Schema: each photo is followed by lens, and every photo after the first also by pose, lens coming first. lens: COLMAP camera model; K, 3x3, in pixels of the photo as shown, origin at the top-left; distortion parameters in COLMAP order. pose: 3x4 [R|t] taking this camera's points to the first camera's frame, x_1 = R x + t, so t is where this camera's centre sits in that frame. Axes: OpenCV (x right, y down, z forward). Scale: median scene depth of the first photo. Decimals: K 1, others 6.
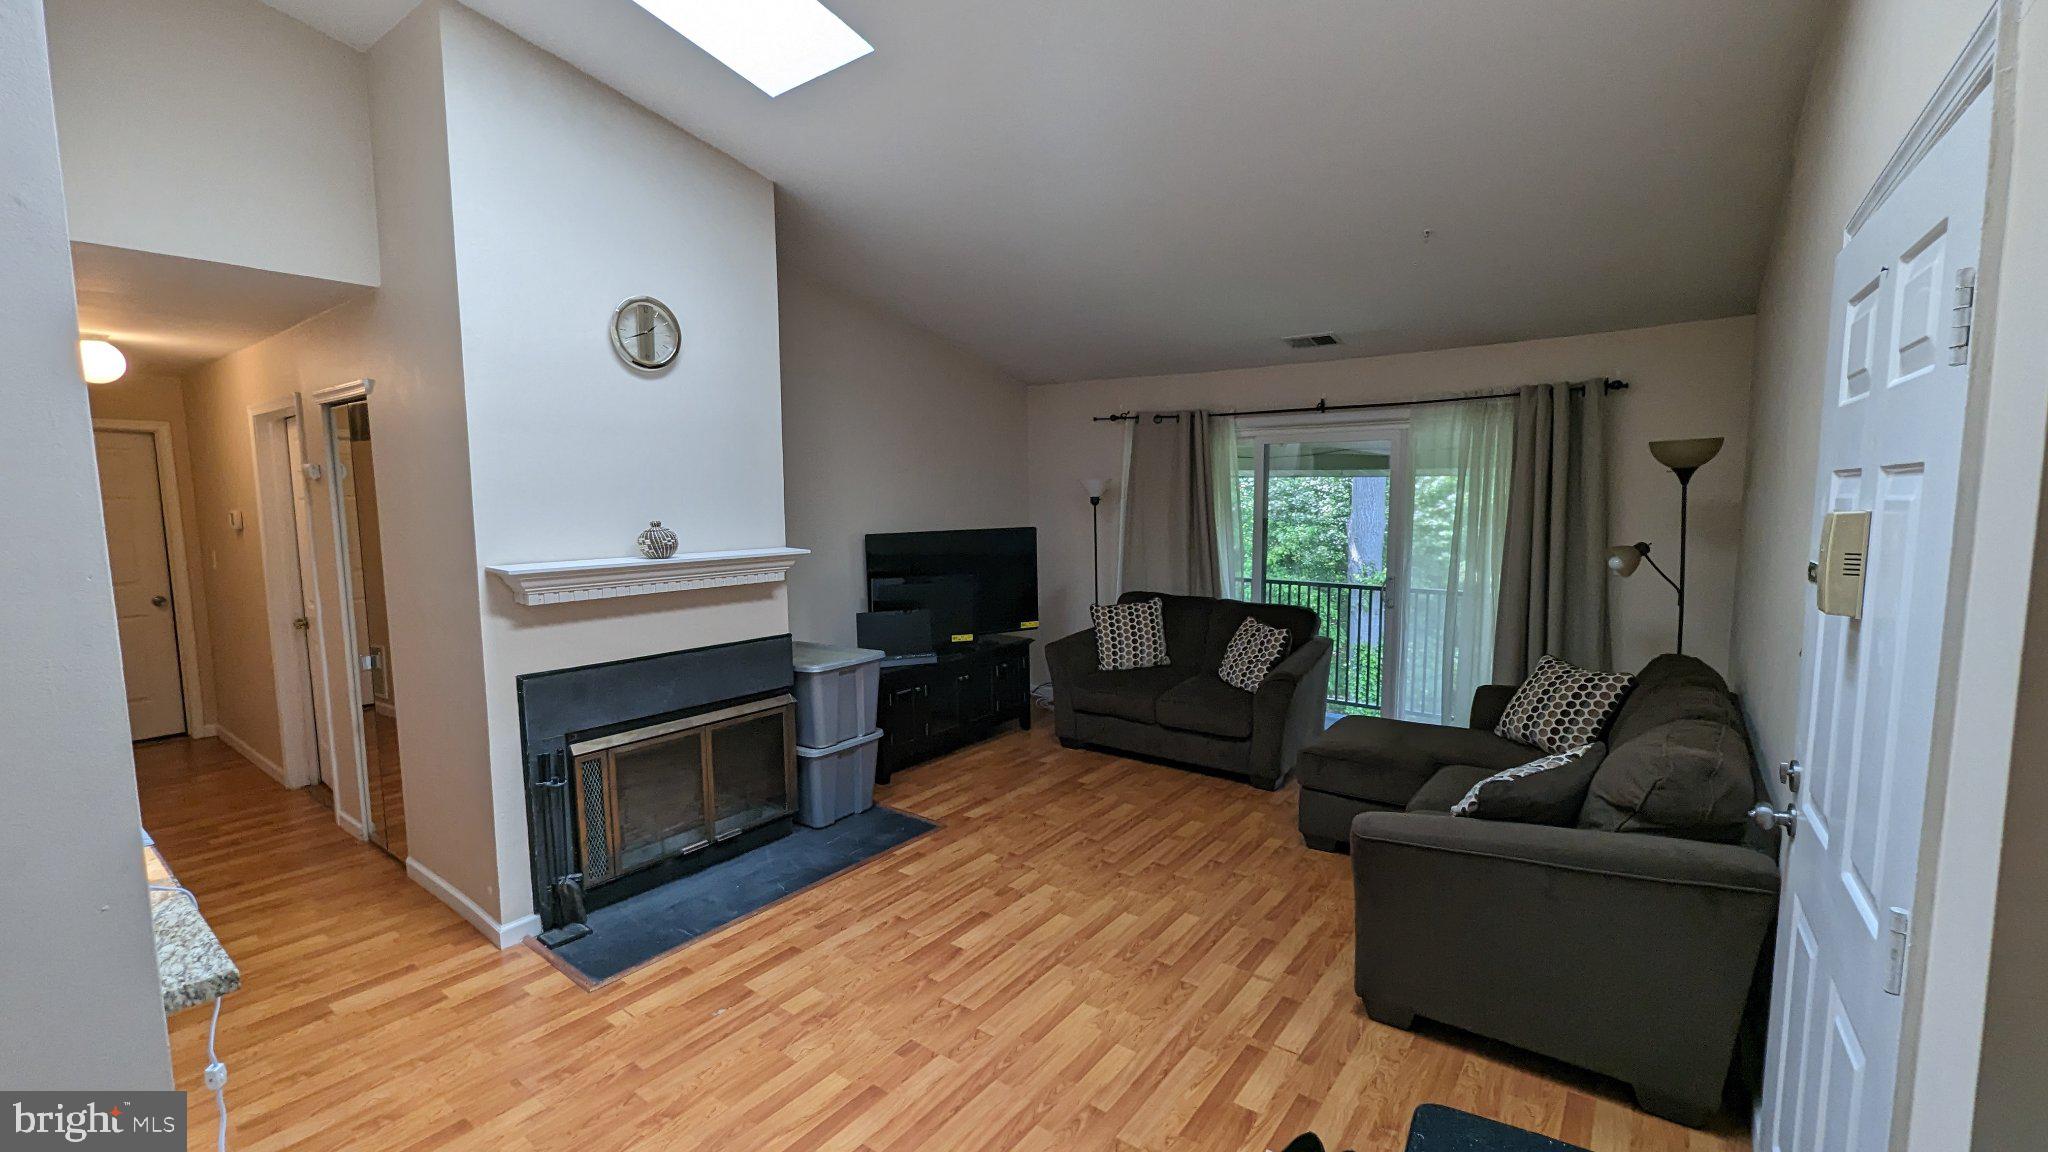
lens RADIAL K [[843.3, 0, 1038.8], [0, 843.3, 582.2], [0, 0, 1]] dist [0.001599, 0.000046]
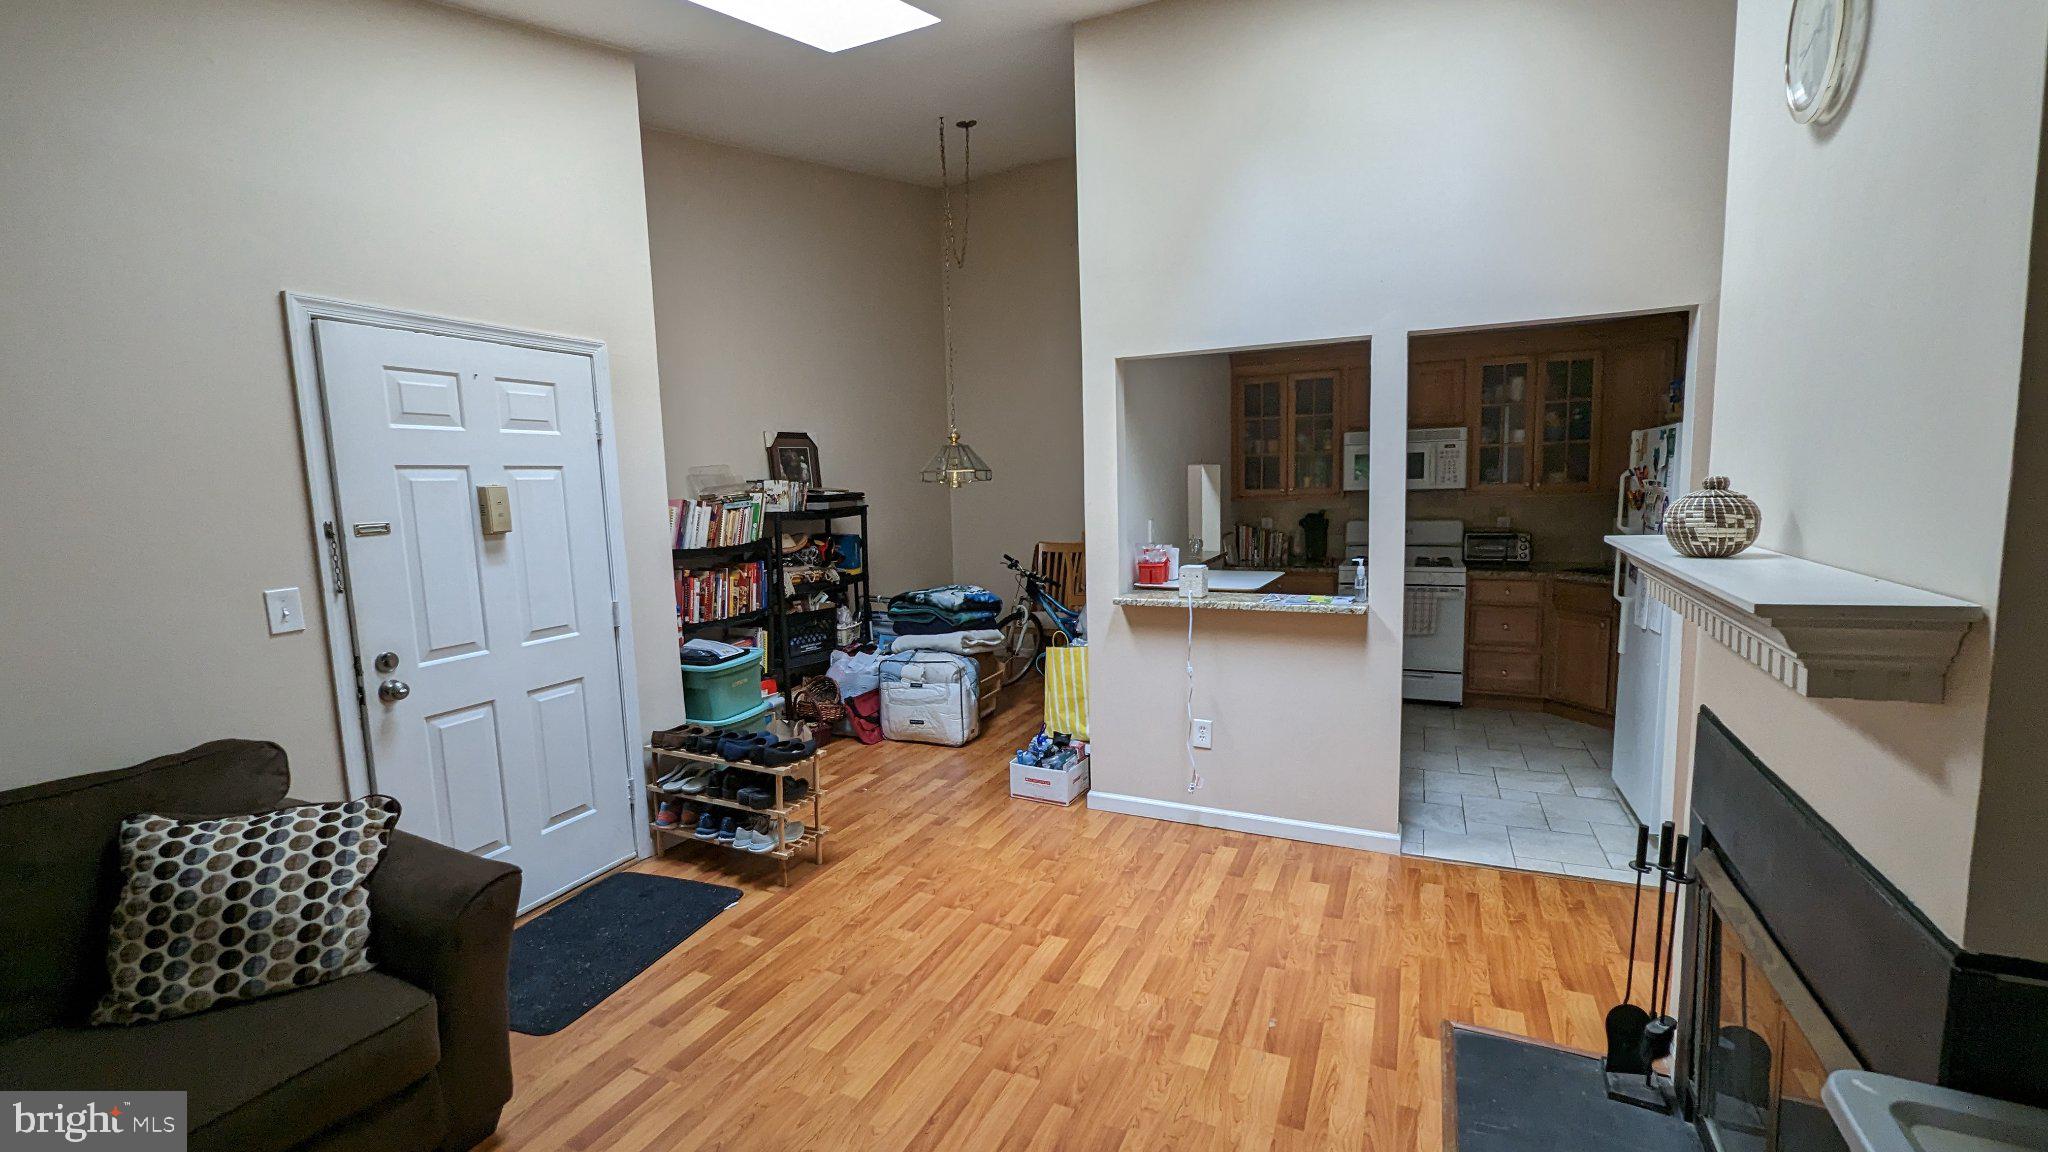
lens RADIAL K [[843.3, 0, 1038.8], [0, 843.3, 582.2], [0, 0, 1]] dist [0.001599, 0.000046]
pose [[-0.977677, 0.058201, -0.201890, 0.017941], [0.012402, 0.975180, 0.221067, -0.133042], [0.209745, 0.213628, -0.954133, 1.483178]]
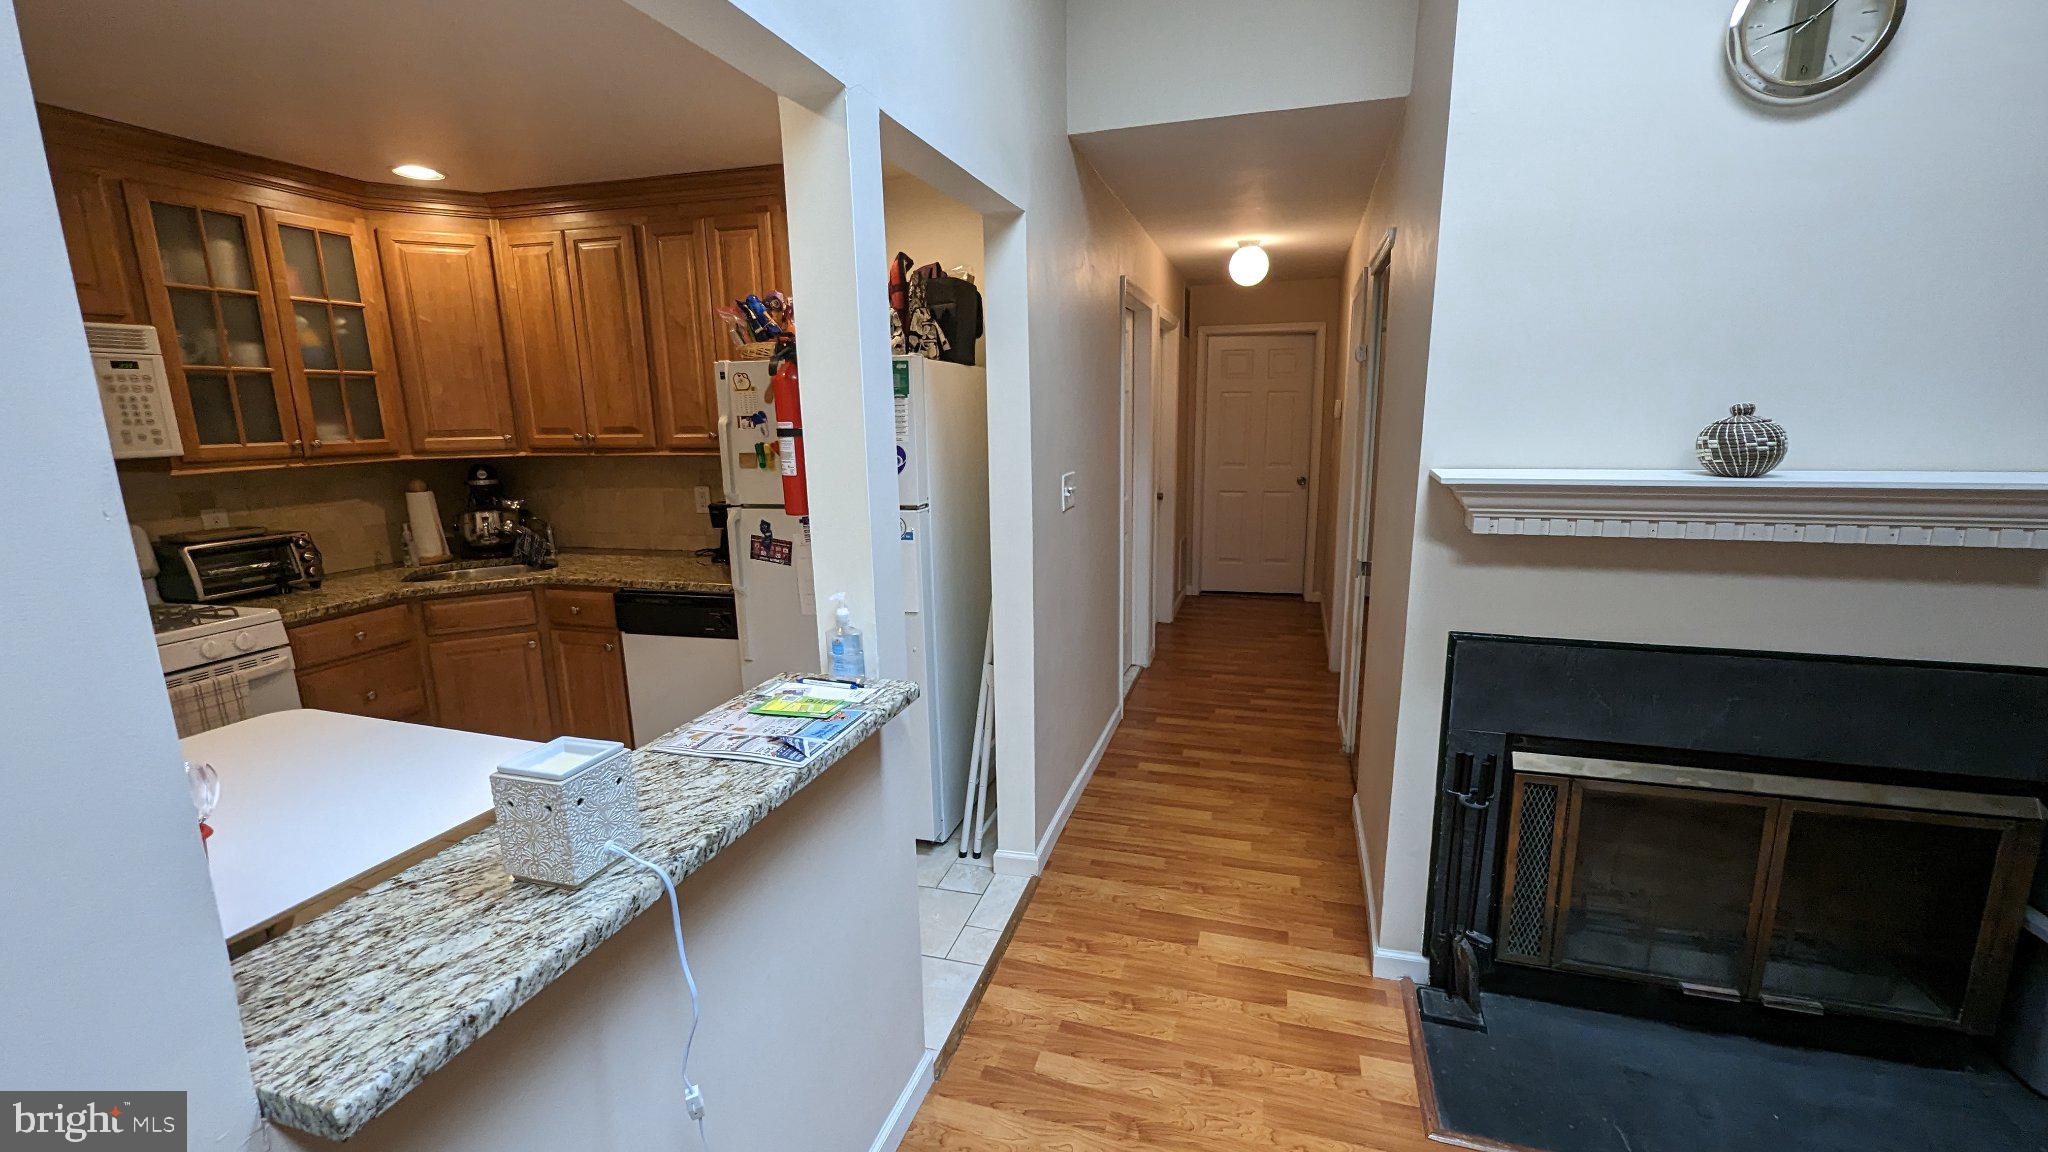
lens RADIAL K [[843.3, 0, 1038.8], [0, 843.3, 582.2], [0, 0, 1]] dist [0.001599, 0.000046]
pose [[0.340950, 0.192472, -0.920167, -0.107603], [-0.086415, 0.981089, 0.173195, -0.018244], [0.936101, 0.020466, 0.351135, 0.439285]]
